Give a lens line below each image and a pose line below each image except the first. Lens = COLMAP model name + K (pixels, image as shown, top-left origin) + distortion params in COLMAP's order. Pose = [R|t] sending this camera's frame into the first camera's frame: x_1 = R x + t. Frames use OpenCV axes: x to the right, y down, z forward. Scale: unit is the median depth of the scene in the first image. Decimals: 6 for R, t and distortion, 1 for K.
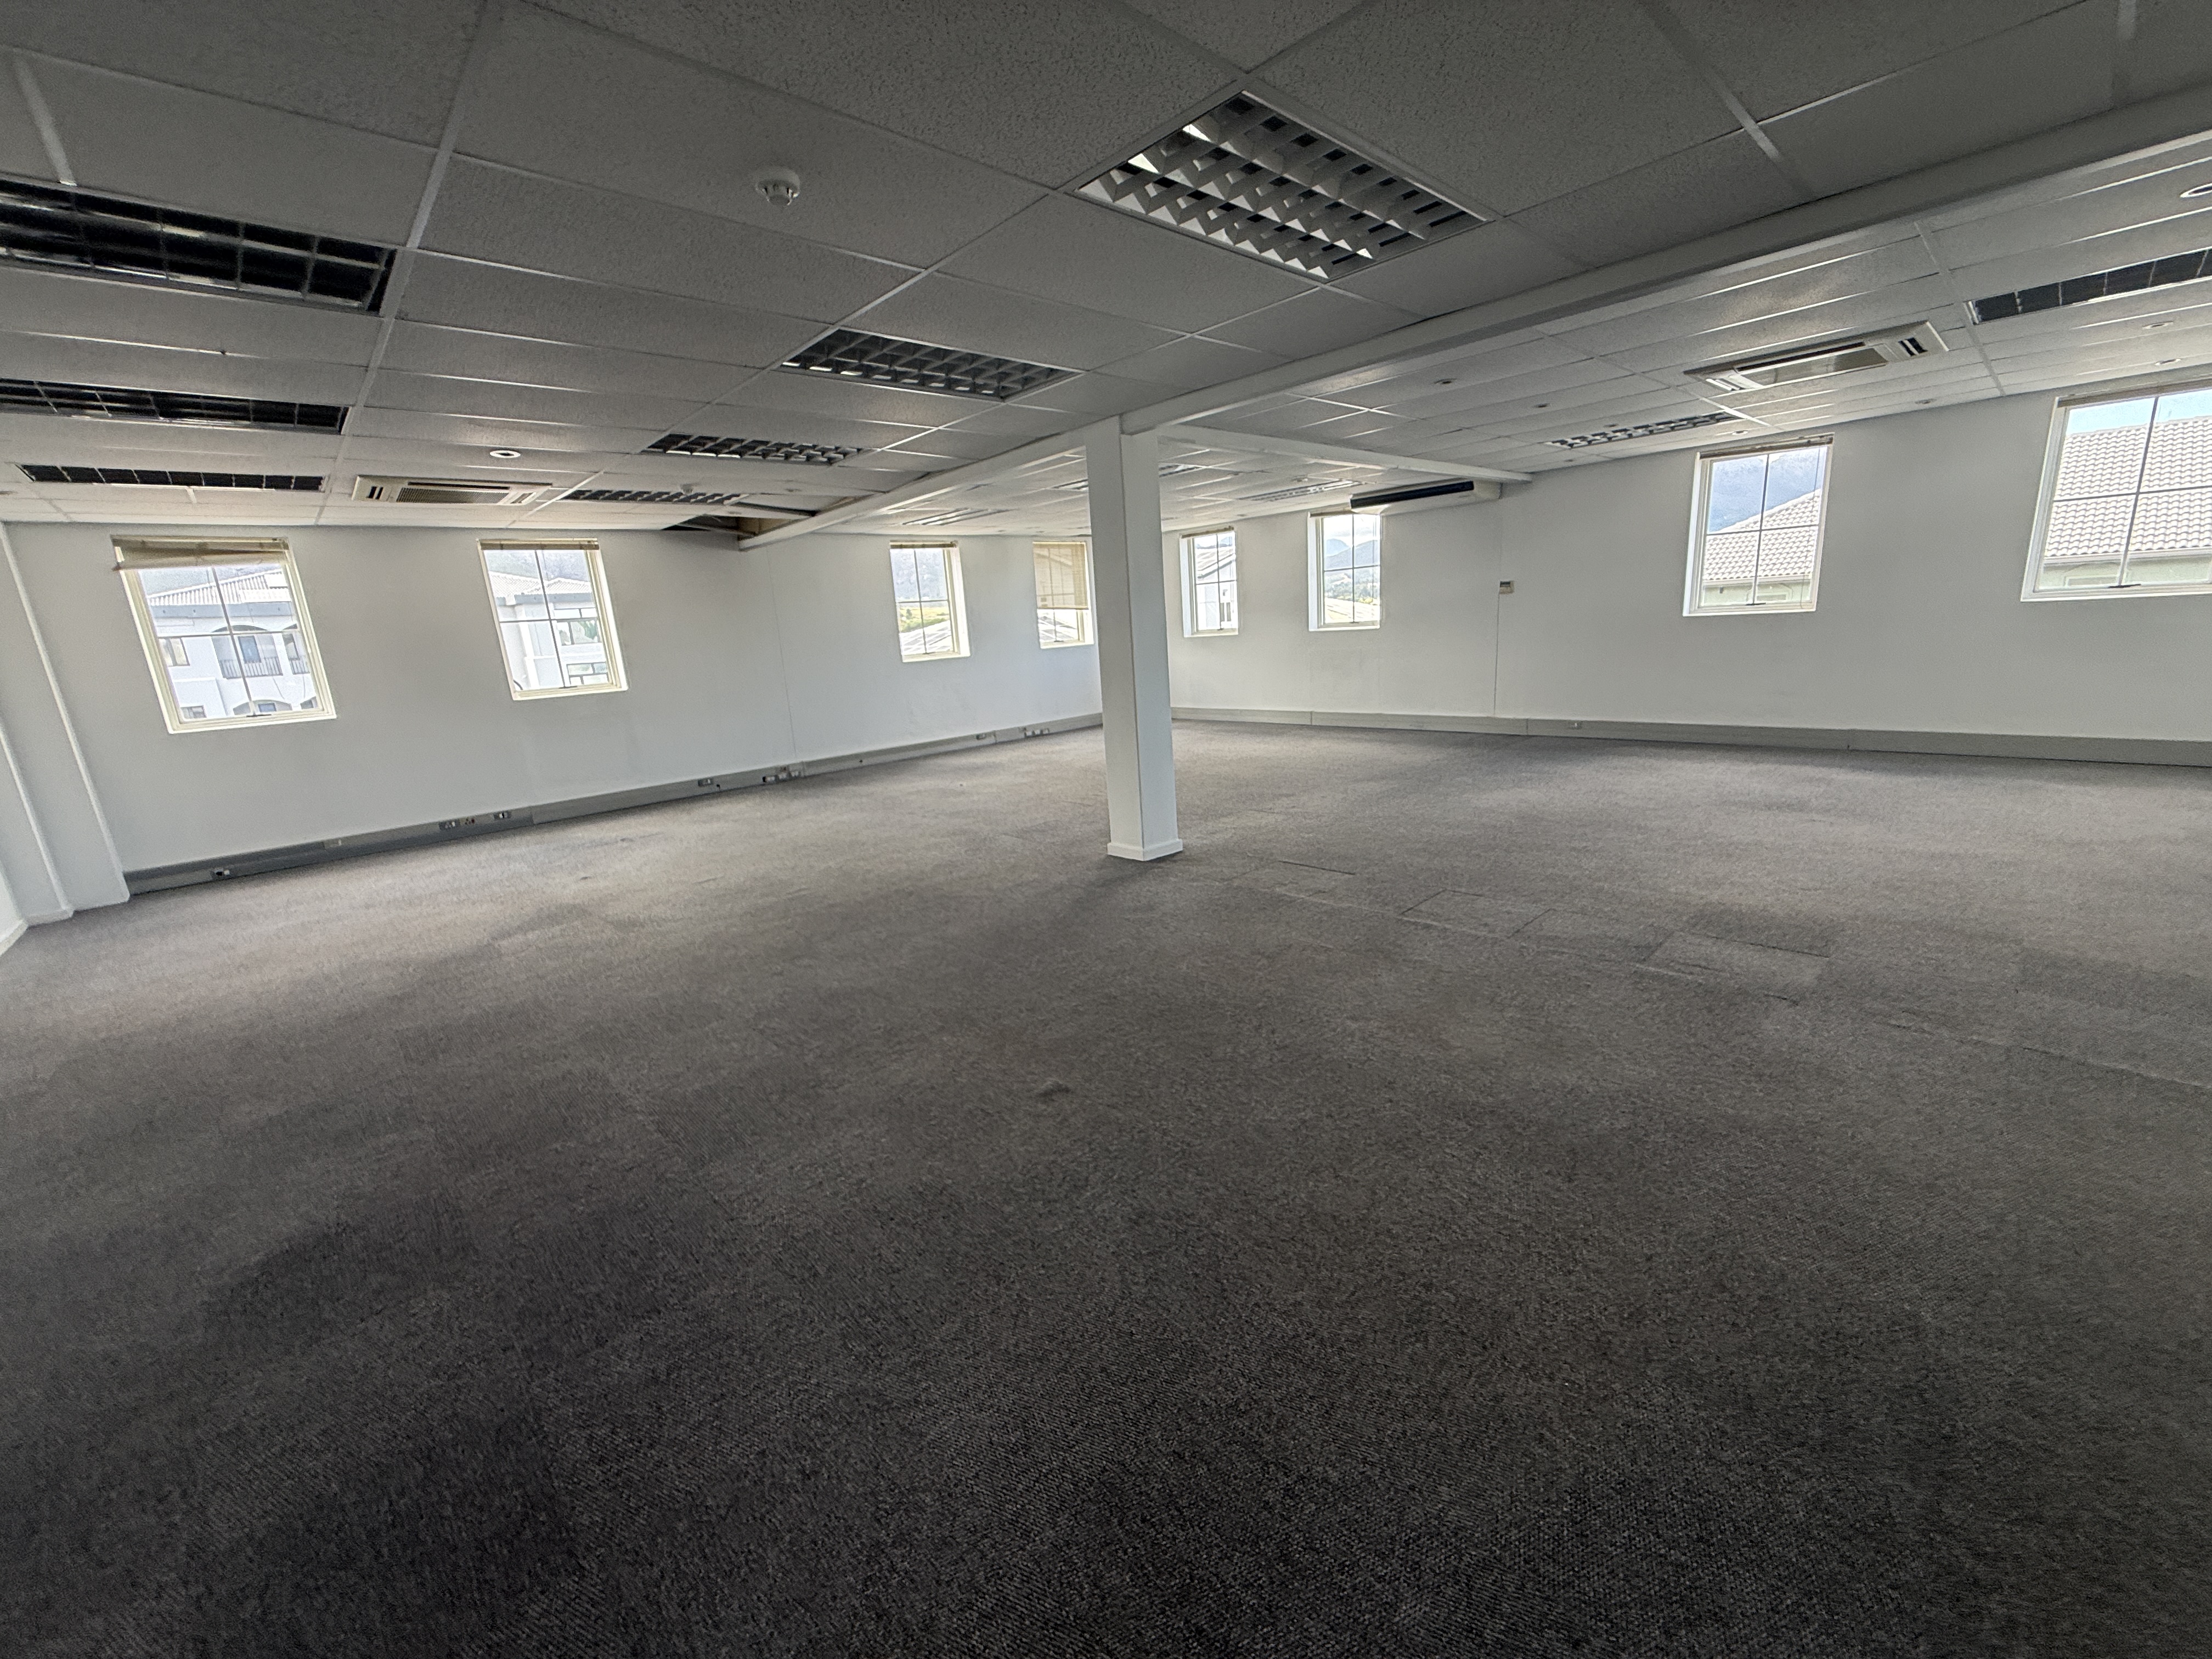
lens RADIAL K [[883.1, 0, 1098.5], [0, 883.1, 828.6], [0, 0, 1]] dist [0.000276, 0.000055]
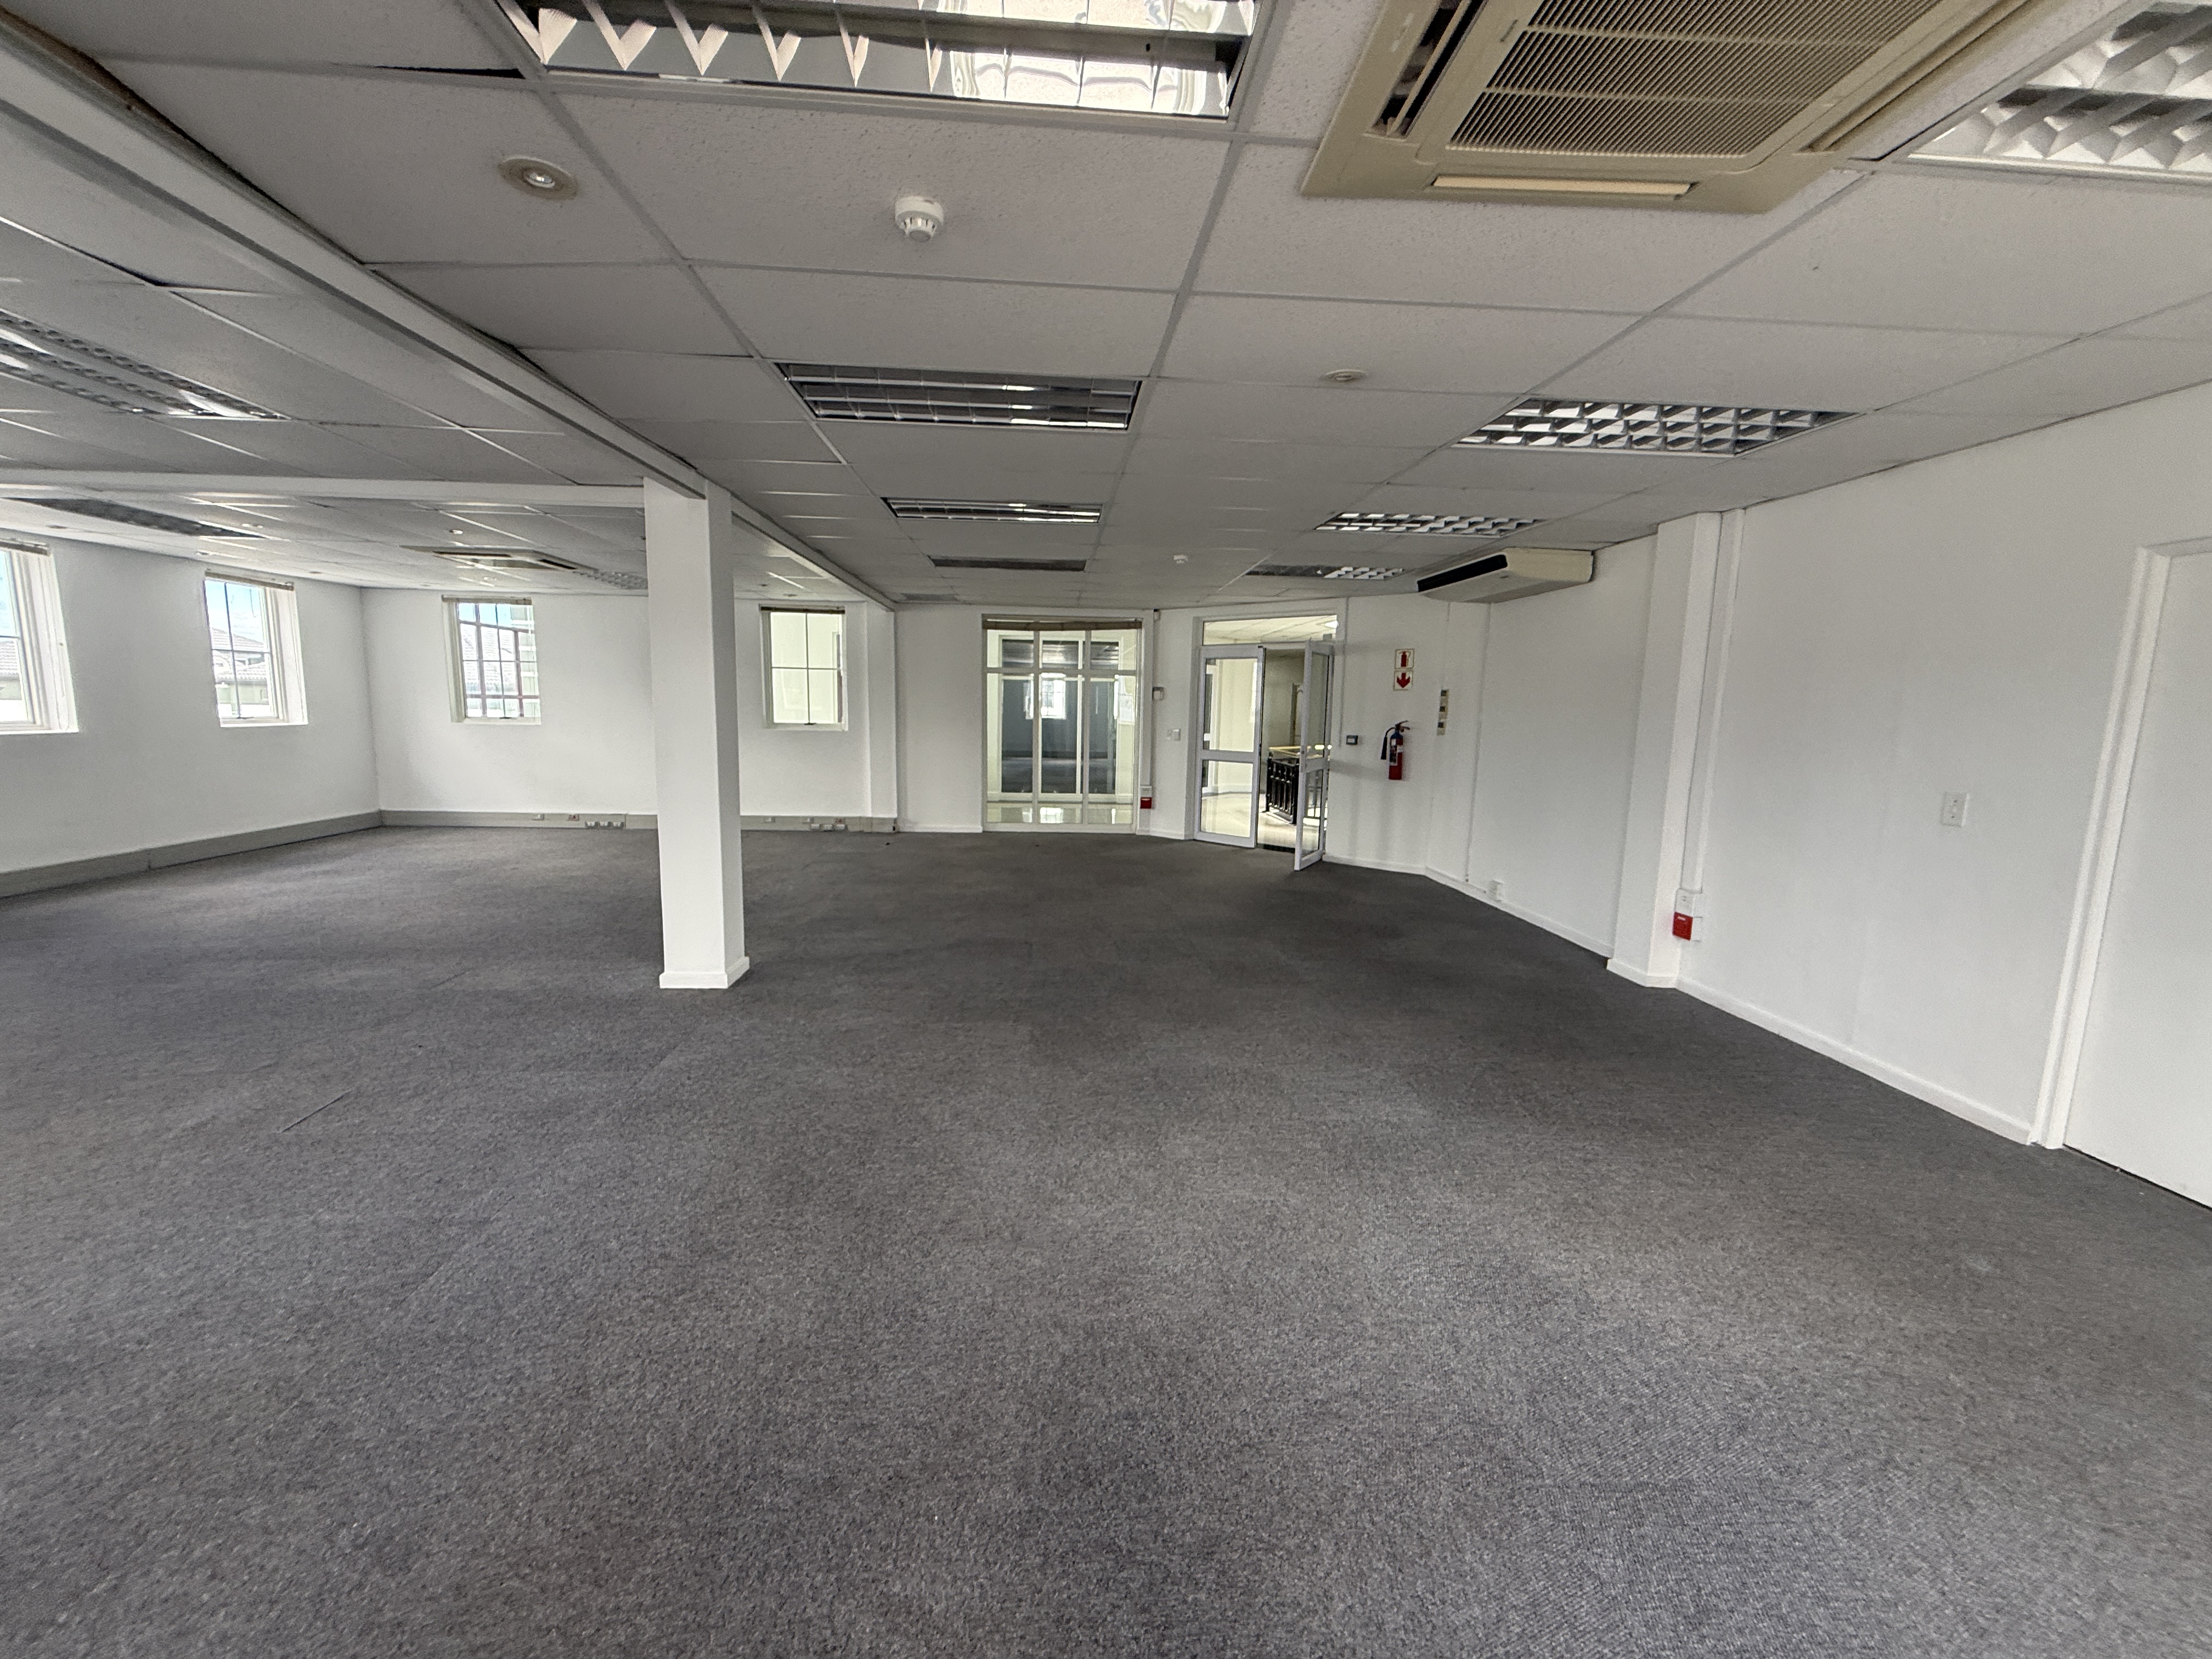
lens RADIAL K [[883.1, 0, 1102.6], [0, 883.1, 824.4], [0, 0, 1]] dist [0.000276, 0.000055]
pose [[-0.766887, -0.036585, 0.640738, -0.857274], [0.181582, 0.945210, 0.271303, -0.302252], [-0.615558, 0.324405, -0.718227, 1.475435]]
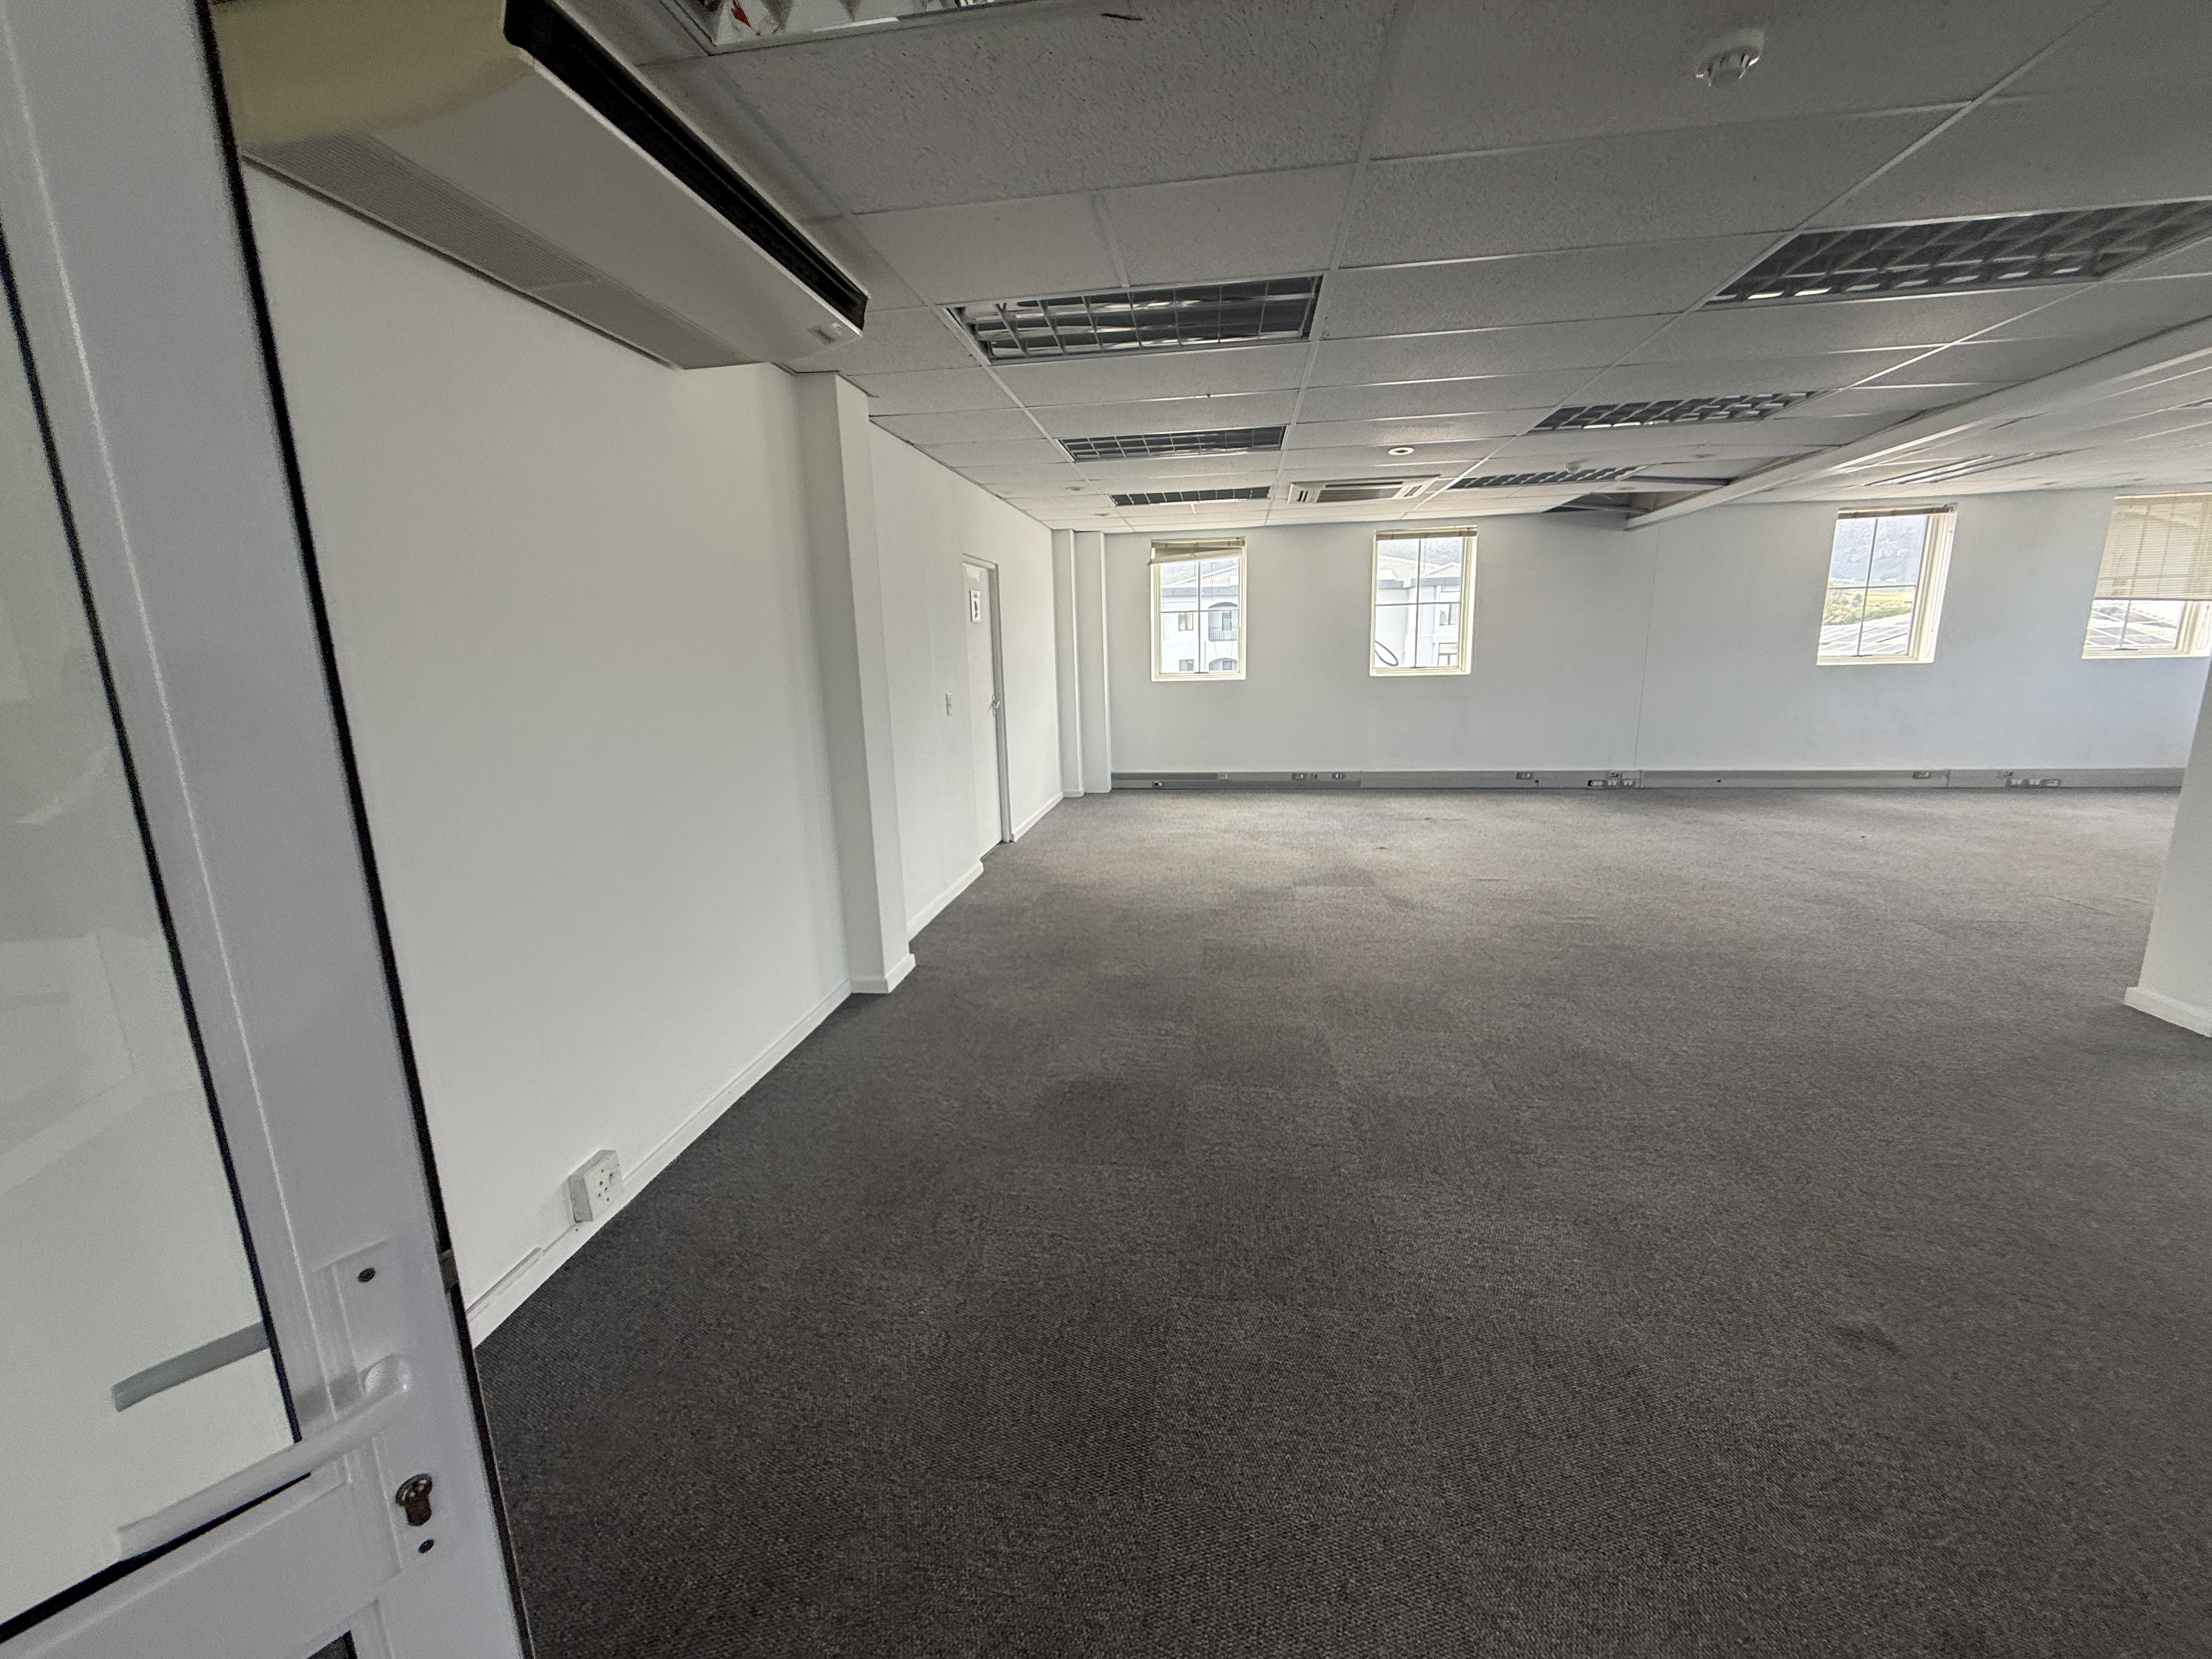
lens RADIAL K [[883.1, 0, 1099.6], [0, 883.1, 826.2], [0, 0, 1]] dist [0.000276, 0.000055]
pose [[0.621303, 0.207800, -0.755514, 0.007845], [-0.195634, 0.974797, 0.107231, -0.020068], [0.758755, 0.081181, 0.646297, 0.057923]]
